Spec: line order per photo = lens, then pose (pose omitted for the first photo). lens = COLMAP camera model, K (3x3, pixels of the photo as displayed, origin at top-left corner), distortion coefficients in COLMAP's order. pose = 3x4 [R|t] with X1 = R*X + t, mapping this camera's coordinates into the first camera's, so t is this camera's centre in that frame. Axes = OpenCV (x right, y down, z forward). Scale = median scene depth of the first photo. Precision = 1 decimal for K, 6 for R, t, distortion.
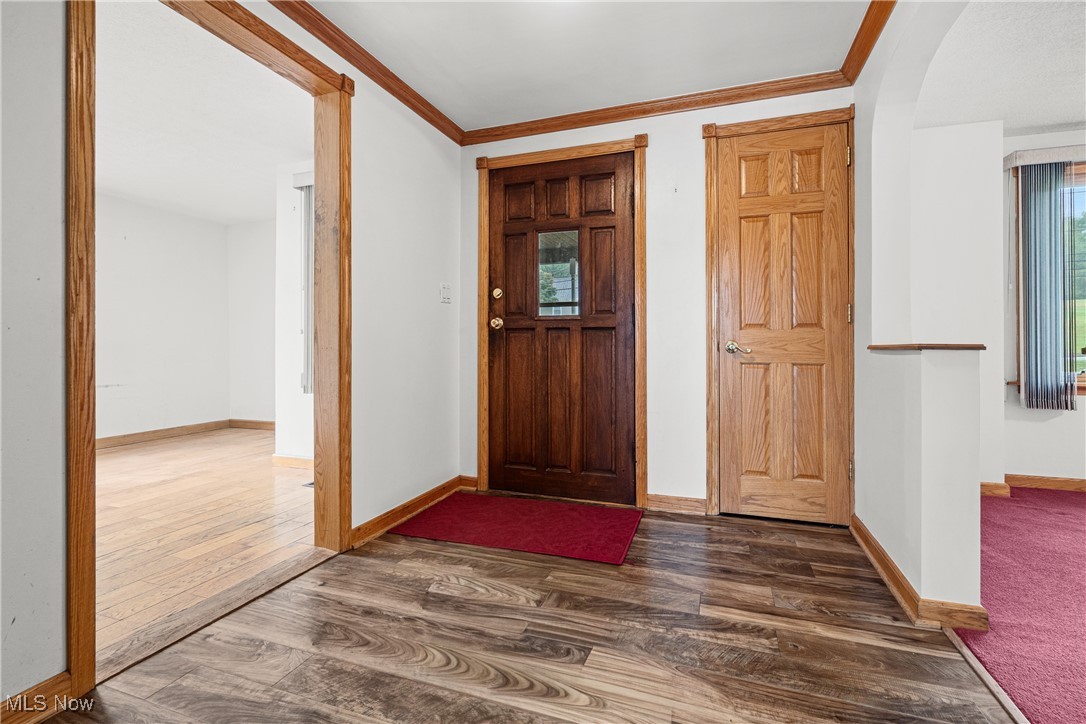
lens RADIAL K [[500.6, 0, 542.9], [0, 500.6, 347.1], [0, 0, 1]] dist [-0.002219, 0.000300]
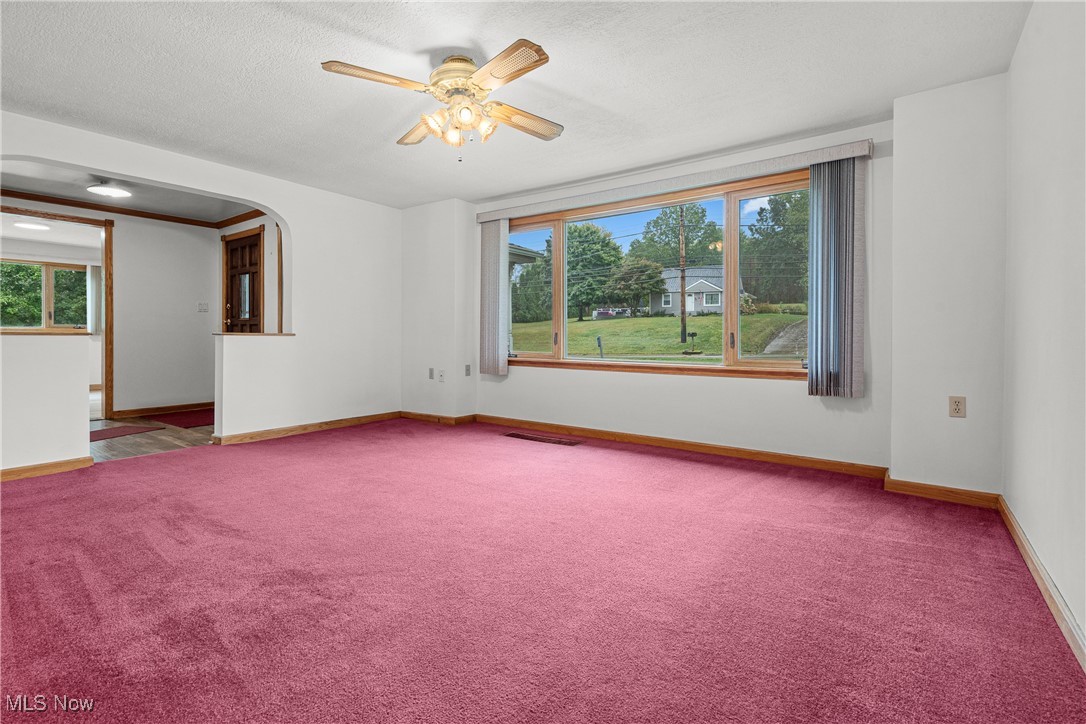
lens RADIAL K [[500.6, 0, 542.9], [0, 500.6, 347.1], [0, 0, 1]] dist [-0.002219, 0.000300]
pose [[0.959186, 0.014597, -0.282398, 1.633046], [-0.008977, 0.999735, 0.021185, -0.003363], [0.282632, -0.017786, 0.959063, -0.505991]]
